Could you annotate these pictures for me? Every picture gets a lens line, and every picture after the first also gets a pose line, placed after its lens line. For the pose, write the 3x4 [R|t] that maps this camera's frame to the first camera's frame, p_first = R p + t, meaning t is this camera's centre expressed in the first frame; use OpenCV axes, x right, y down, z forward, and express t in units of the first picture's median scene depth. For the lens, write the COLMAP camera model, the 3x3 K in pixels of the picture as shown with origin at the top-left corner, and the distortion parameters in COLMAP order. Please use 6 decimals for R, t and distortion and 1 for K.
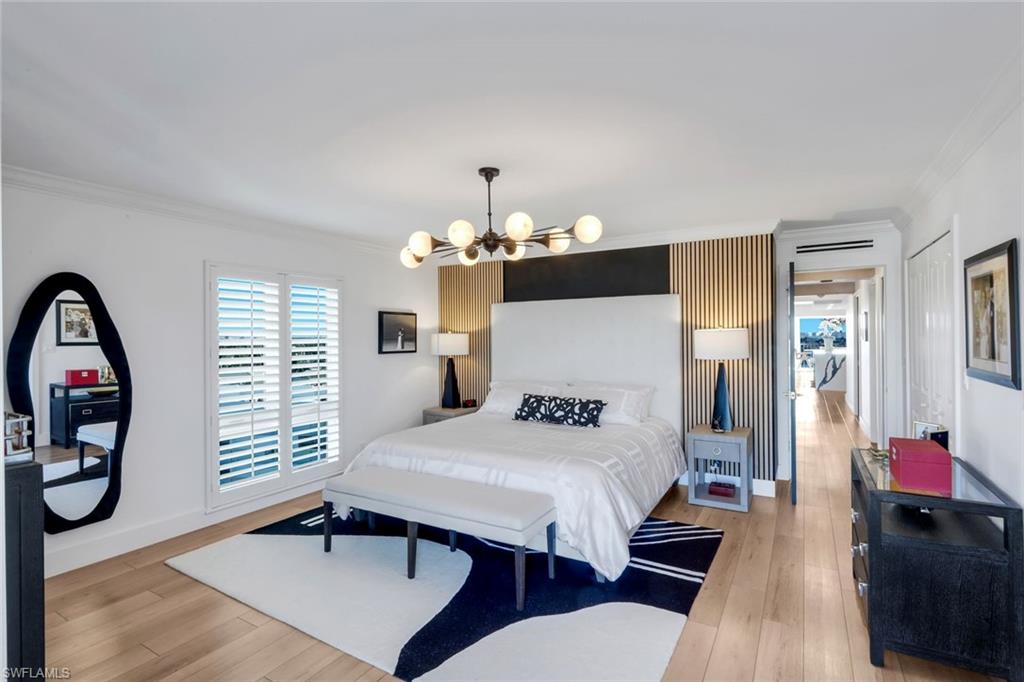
lens RADIAL K [[481.3, 0, 510.2], [0, 481.3, 338.9], [0, 0, 1]] dist [0.001240, 0.000110]
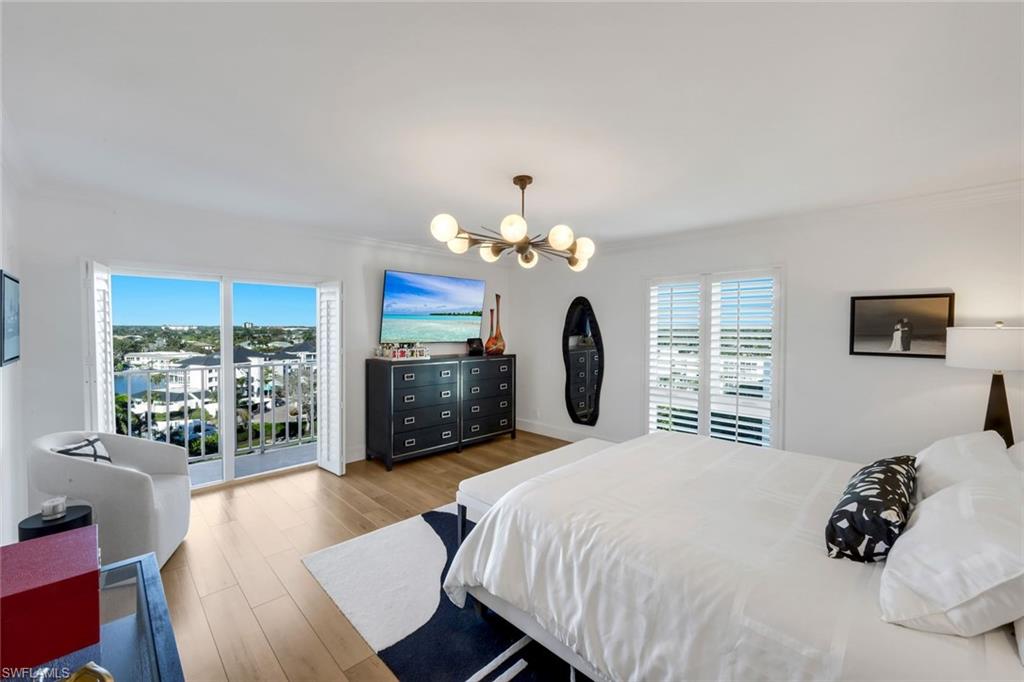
lens RADIAL K [[417.1, 0, 511.0], [0, 417.1, 329.3], [0, 0, 1]] dist [-0.000256, 0.000064]
pose [[-0.246895, 0.018616, -0.968863, 0.463969], [-0.000377, 0.999814, 0.019306, -0.019345], [0.969042, 0.005131, -0.246842, 0.630329]]
